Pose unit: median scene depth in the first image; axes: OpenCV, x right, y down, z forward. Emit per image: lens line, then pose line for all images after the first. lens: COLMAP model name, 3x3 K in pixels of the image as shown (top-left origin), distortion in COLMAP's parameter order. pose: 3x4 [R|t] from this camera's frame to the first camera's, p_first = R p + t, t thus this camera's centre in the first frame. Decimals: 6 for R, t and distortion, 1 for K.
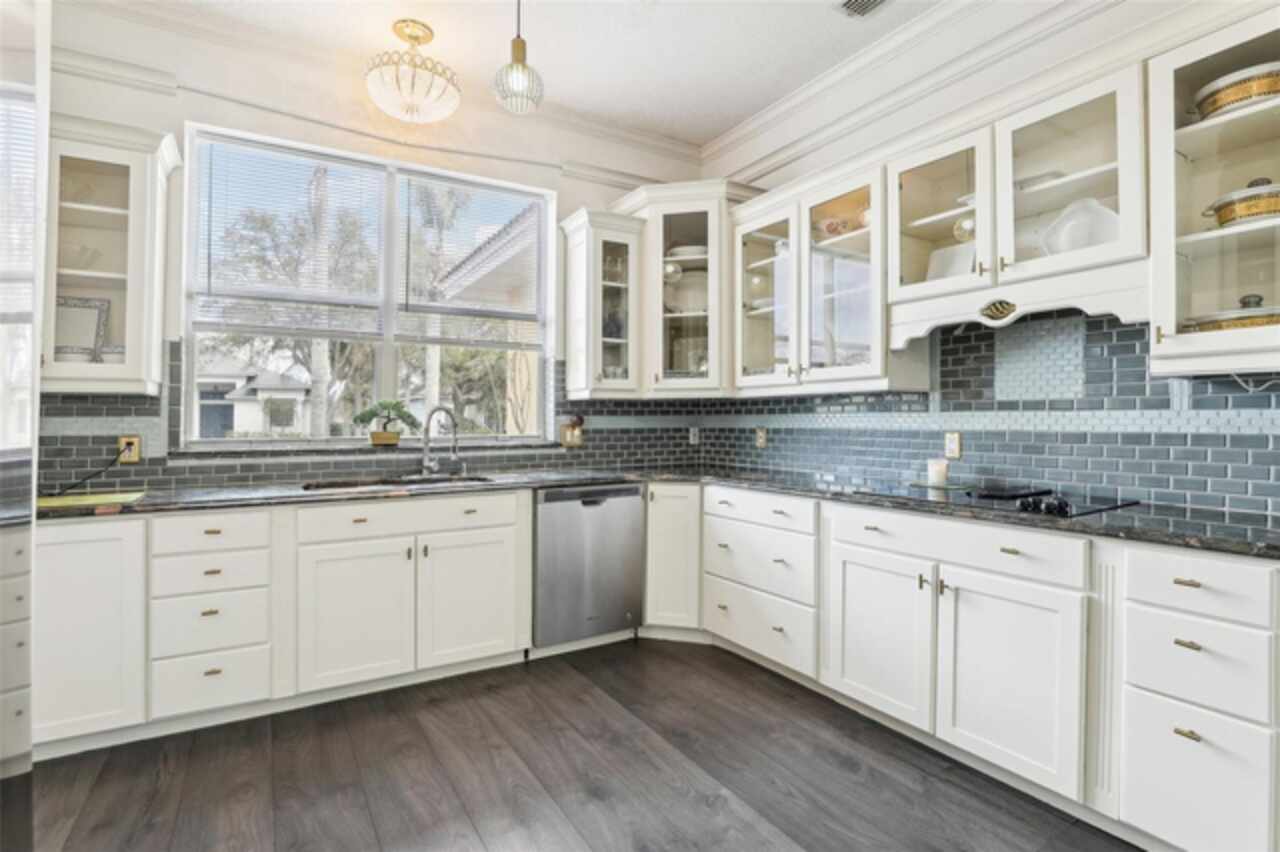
lens RADIAL K [[609.2, 0, 628.6], [0, 609.2, 428.7], [0, 0, 1]] dist [-0.023292, 0.000292]
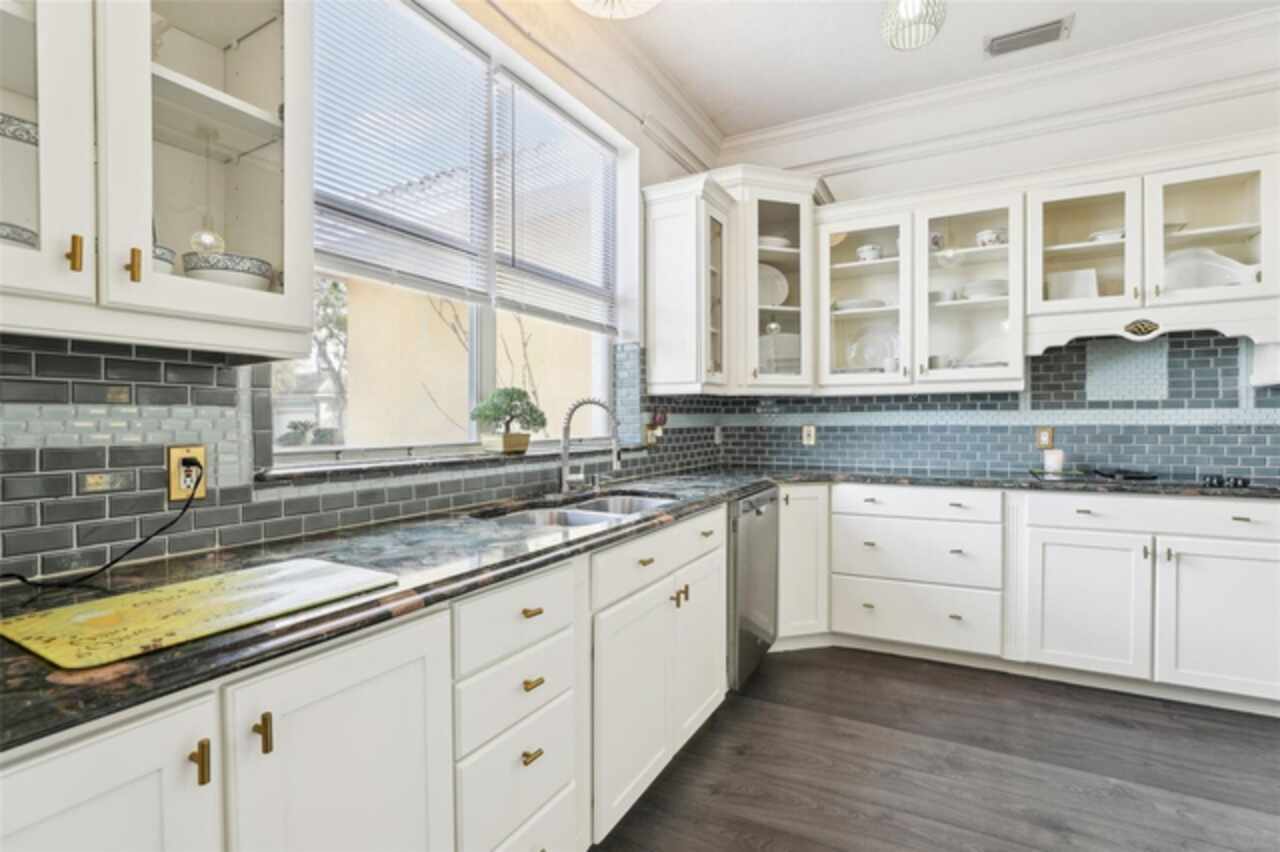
lens RADIAL K [[592.0, 0, 604.8], [0, 592.0, 429.1], [0, 0, 1]] dist [-0.022640, 0.001014]
pose [[0.870389, -0.008141, 0.492298, -0.748373], [0.010343, 0.999945, -0.001749, 0.002878], [-0.492256, 0.006614, 0.870425, 0.403761]]
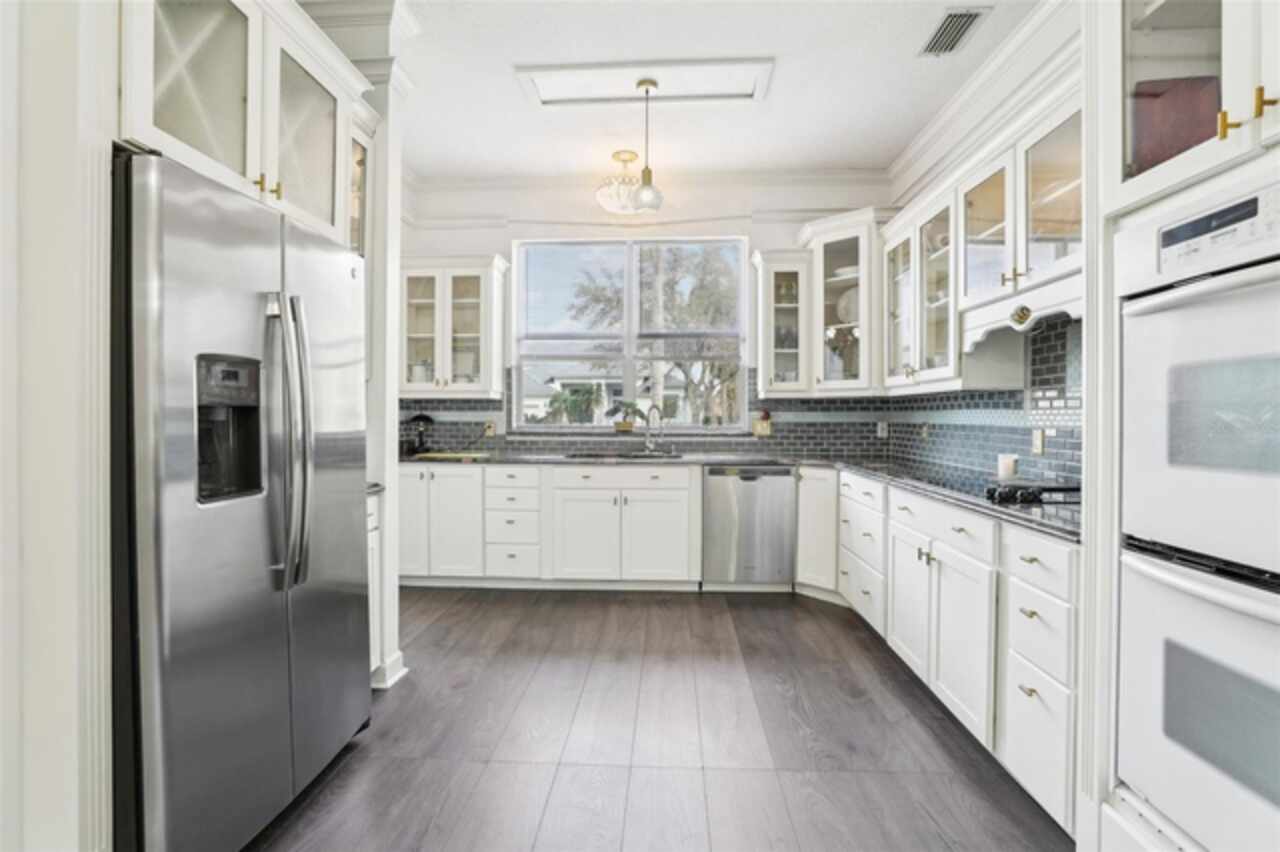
lens RADIAL K [[592.0, 0, 639.1], [0, 592.0, 420.5], [0, 0, 1]] dist [-0.022640, 0.001014]
pose [[0.825732, 0.012201, -0.563931, 0.510661], [-0.013766, 0.999904, 0.001477, -0.001034], [0.563895, 0.006543, 0.825821, -0.196070]]
